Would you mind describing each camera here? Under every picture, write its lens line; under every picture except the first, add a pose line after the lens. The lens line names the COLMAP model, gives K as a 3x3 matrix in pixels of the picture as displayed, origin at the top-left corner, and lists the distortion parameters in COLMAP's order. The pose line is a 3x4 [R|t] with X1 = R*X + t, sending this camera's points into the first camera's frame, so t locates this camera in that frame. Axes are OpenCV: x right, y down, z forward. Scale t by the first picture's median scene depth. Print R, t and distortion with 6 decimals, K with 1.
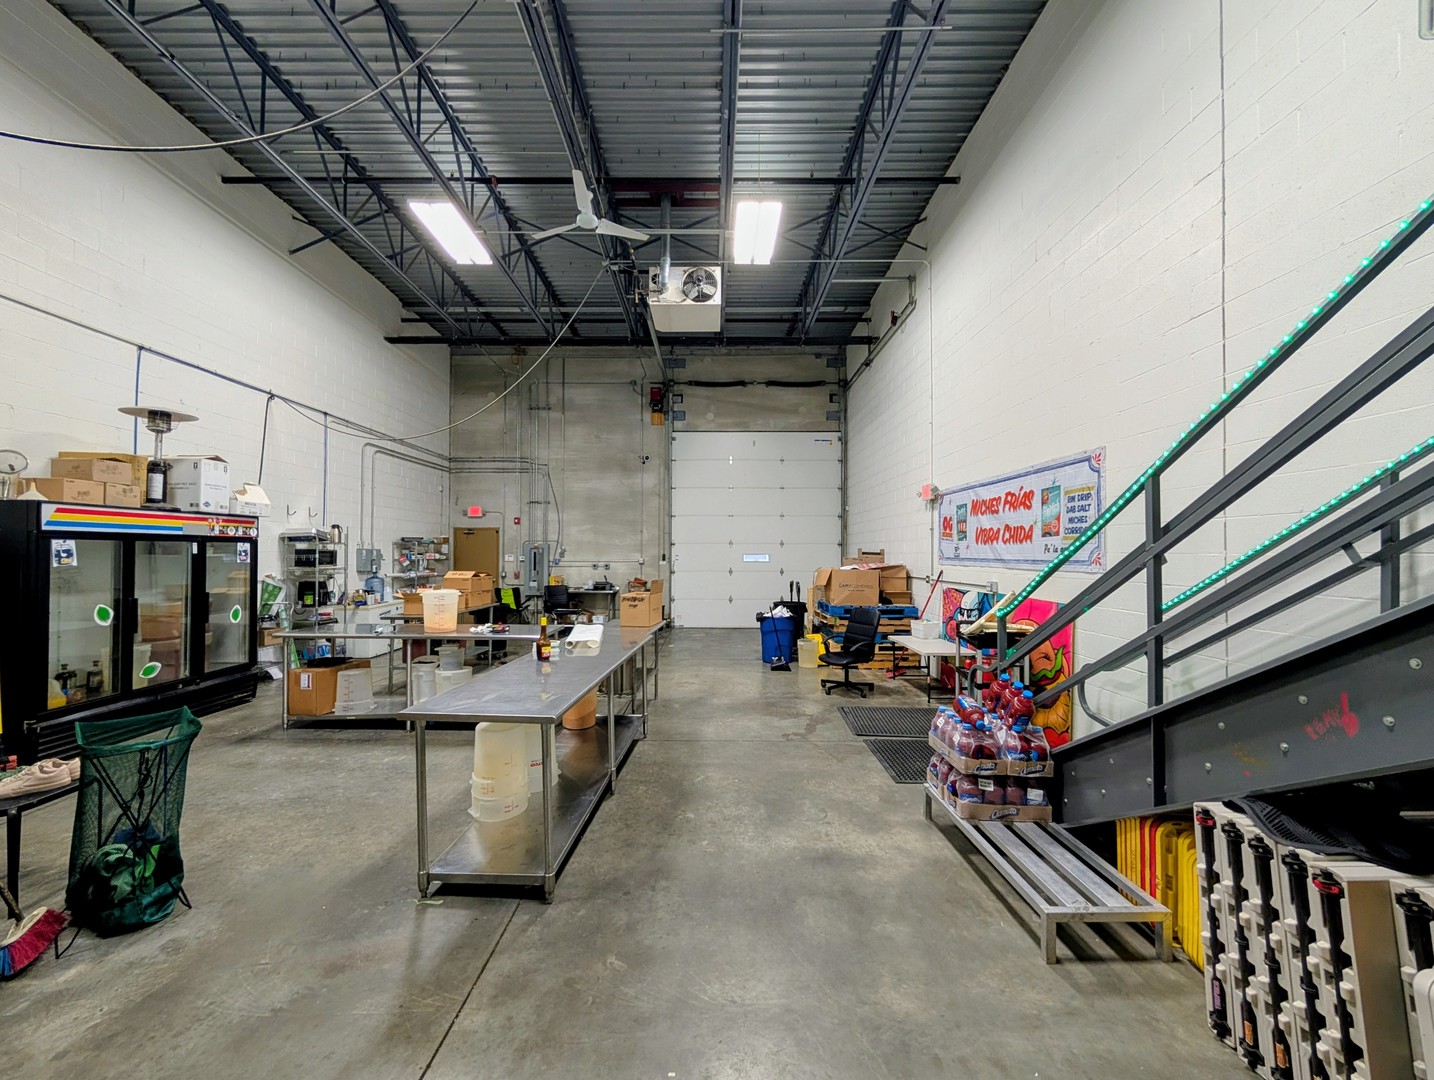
lens RADIAL K [[553.7, 0, 710.3], [0, 553.7, 544.4], [0, 0, 1]] dist [0.000343, 0.000219]
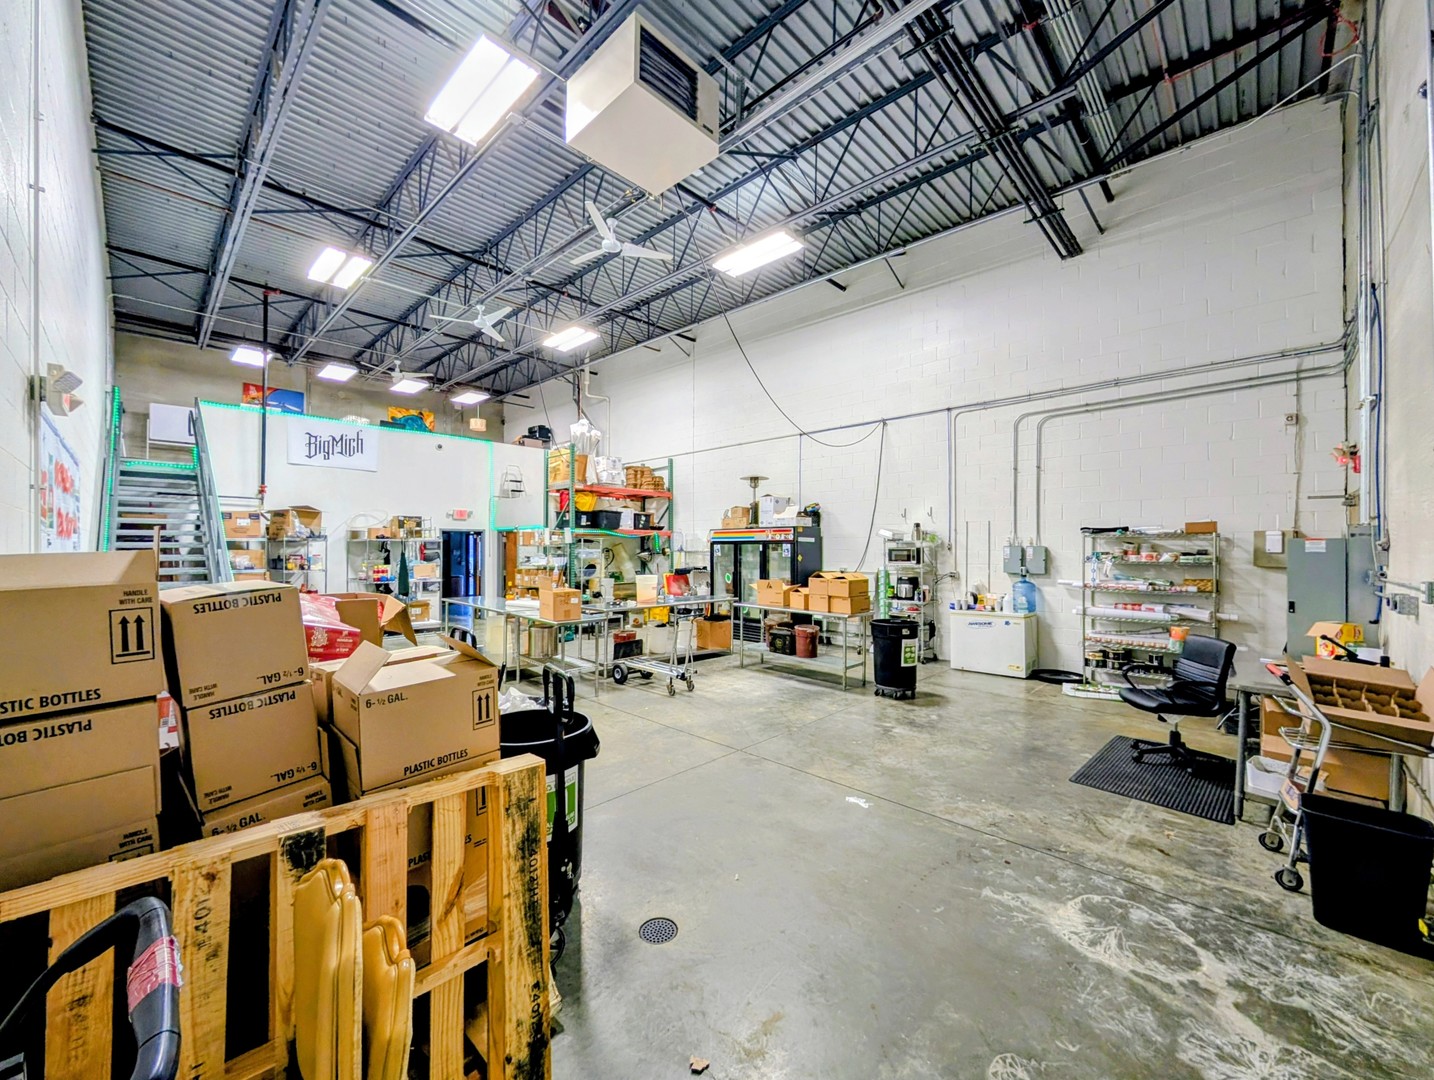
lens RADIAL K [[564.9, 0, 711.7], [0, 564.9, 546.7], [0, 0, 1]] dist [0.001436, 0.000077]
pose [[-0.695805, -0.003067, -0.718224, 0.445087], [0.009747, 0.999858, -0.013712, 0.024462], [0.718164, -0.016542, -0.695677, 1.945399]]
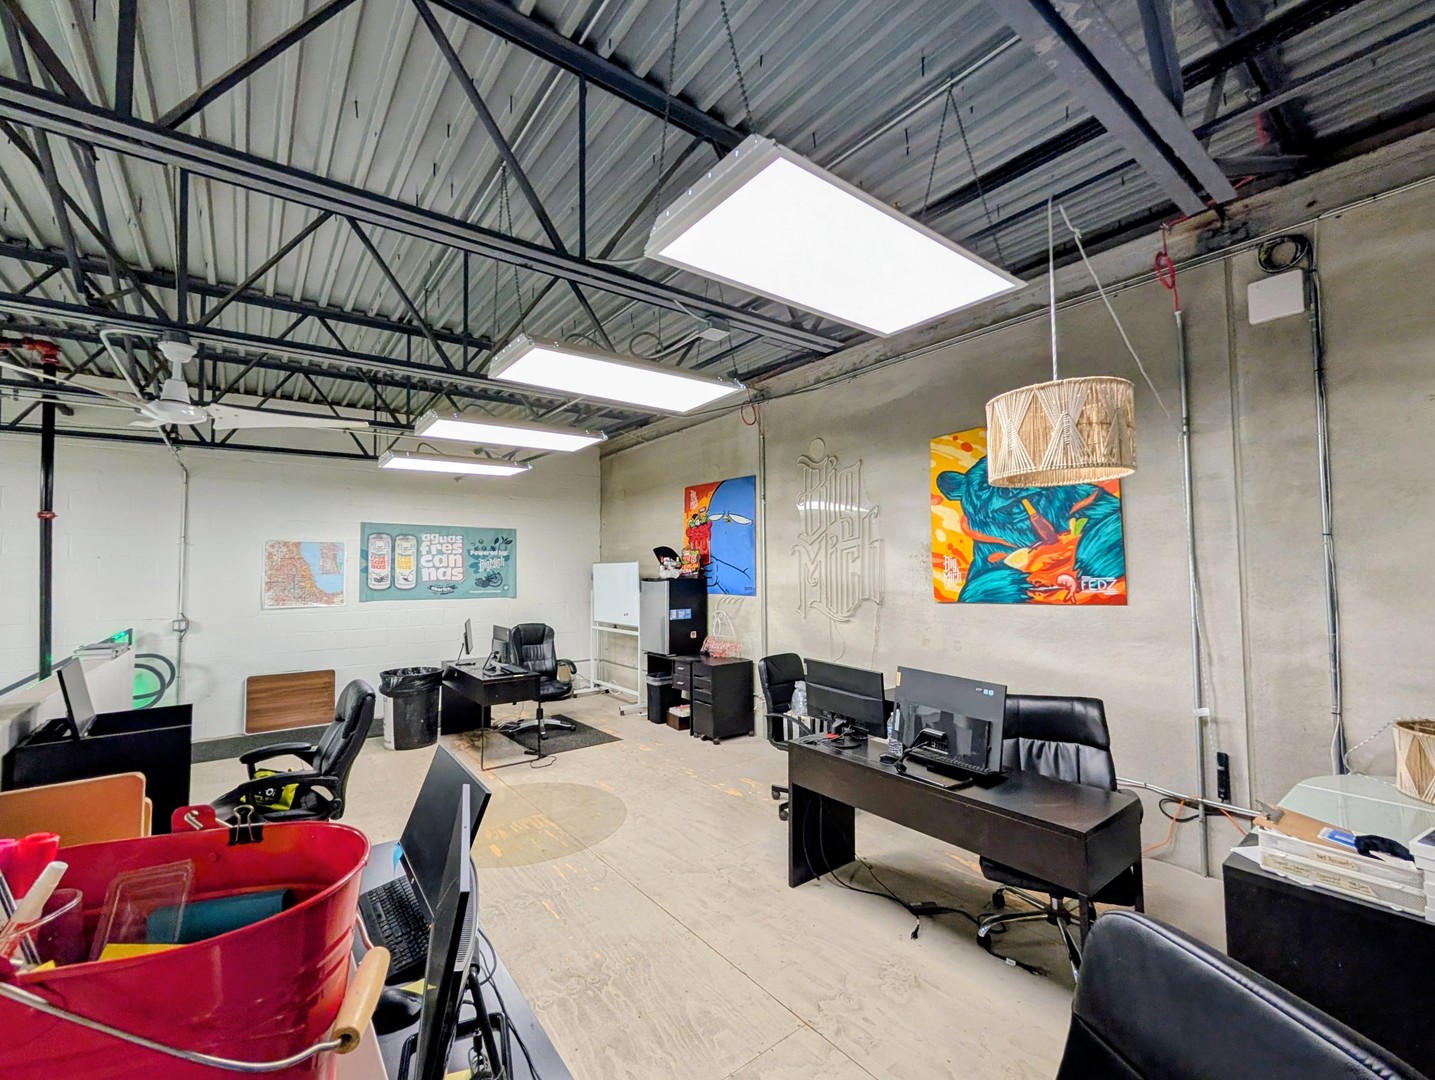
lens RADIAL K [[594.2, 0, 703.1], [0, 594.2, 545.5], [0, 0, 1]] dist [0.000016, 0.000073]
pose [[-0.612066, 0.041253, 0.789730, -0.820955], [-0.007498, 0.998291, -0.057959, -0.519934], [-0.790771, -0.041397, -0.610711, -0.360057]]
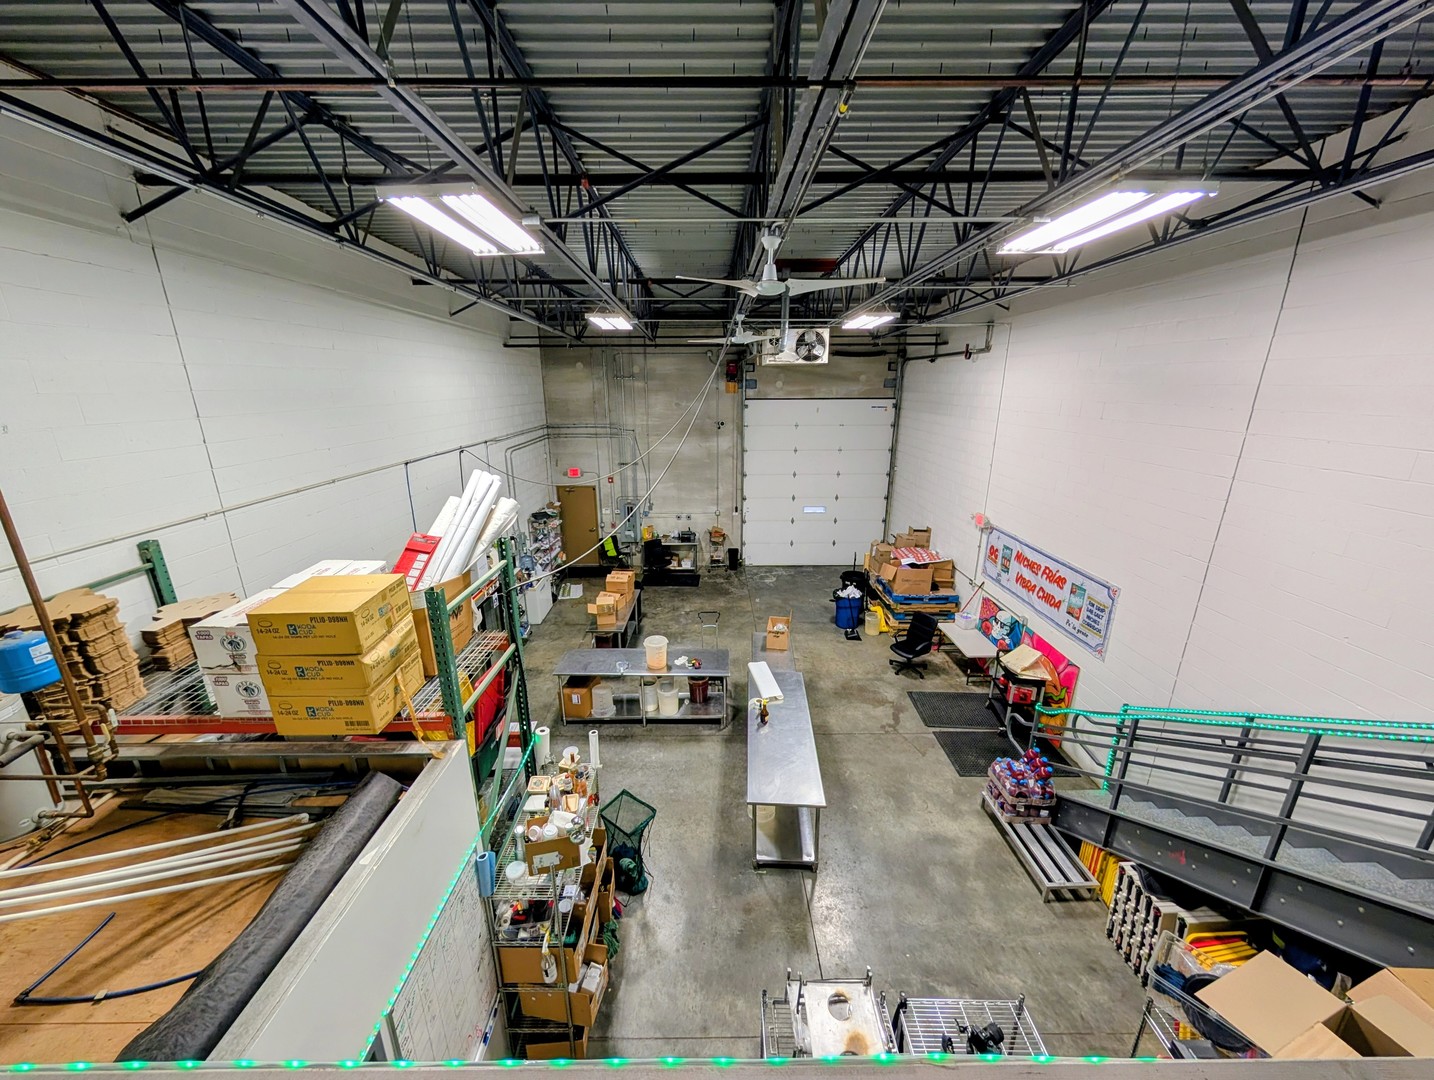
lens RADIAL K [[545.7, 0, 711.0], [0, 545.7, 545.0], [0, 0, 1]] dist [-0.000220, 0.000122]
pose [[0.999917, -0.009328, 0.008883, -0.306552], [0.006194, 0.952842, 0.303402, -0.529063], [-0.011294, -0.303322, 0.952821, -0.277773]]
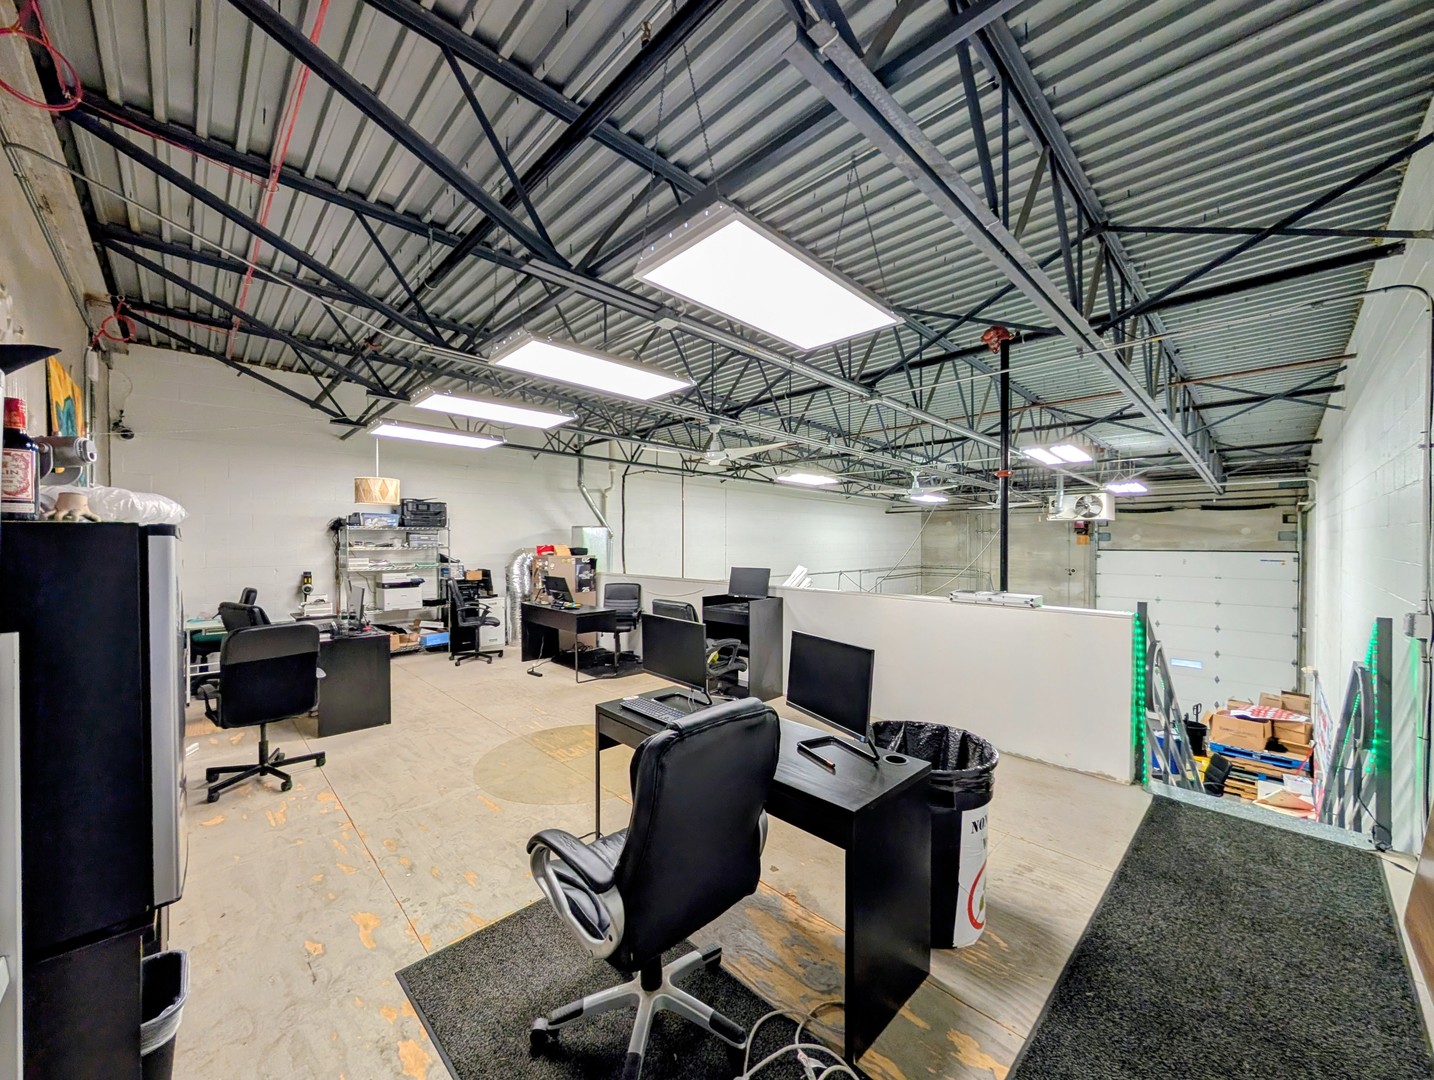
lens RADIAL K [[545.7, 0, 711.0], [0, 545.7, 545.0], [0, 0, 1]] dist [-0.000220, 0.000122]
pose [[0.699946, 0.004435, -0.714182, 0.403345], [0.014189, 0.999697, 0.020114, -0.516118], [0.714055, -0.024213, 0.699671, -0.950854]]
